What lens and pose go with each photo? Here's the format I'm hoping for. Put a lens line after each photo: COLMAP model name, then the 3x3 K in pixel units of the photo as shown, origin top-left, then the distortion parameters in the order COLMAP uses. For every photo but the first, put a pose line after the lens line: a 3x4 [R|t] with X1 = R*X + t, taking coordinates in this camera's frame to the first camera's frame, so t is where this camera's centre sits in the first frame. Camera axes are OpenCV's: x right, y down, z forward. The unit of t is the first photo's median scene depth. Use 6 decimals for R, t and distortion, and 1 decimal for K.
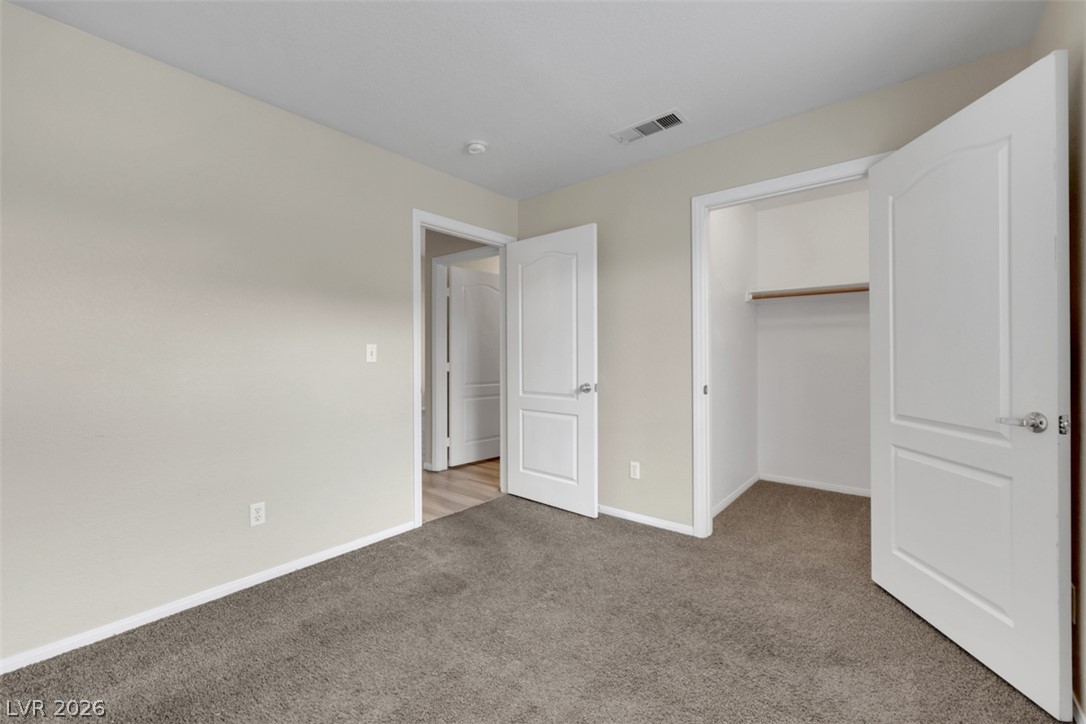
lens RADIAL K [[448.1, 0, 541.8], [0, 448.1, 359.9], [0, 0, 1]] dist [0.000597, 0.000287]
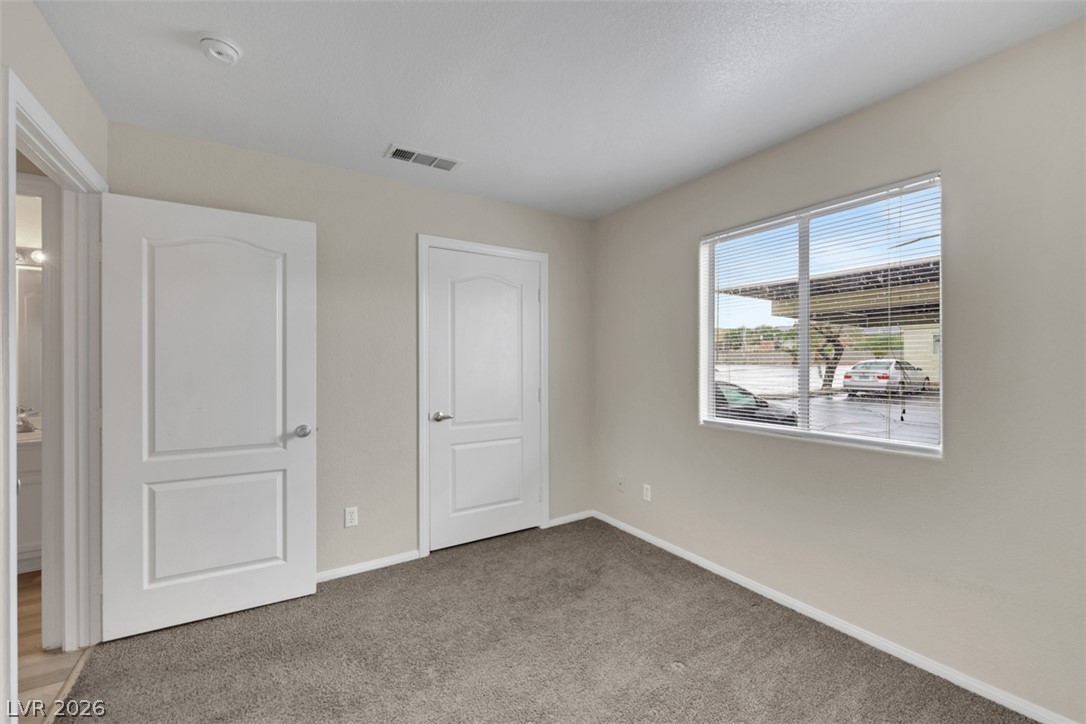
lens RADIAL K [[447.1, 0, 546.0], [0, 447.1, 366.0], [0, 0, 1]] dist [-0.000427, 0.000049]
pose [[0.290850, -0.000808, 0.956768, -0.574279], [-0.000727, 0.999999, 0.001065, -0.057470], [-0.956768, -0.001006, 0.290850, 0.411818]]
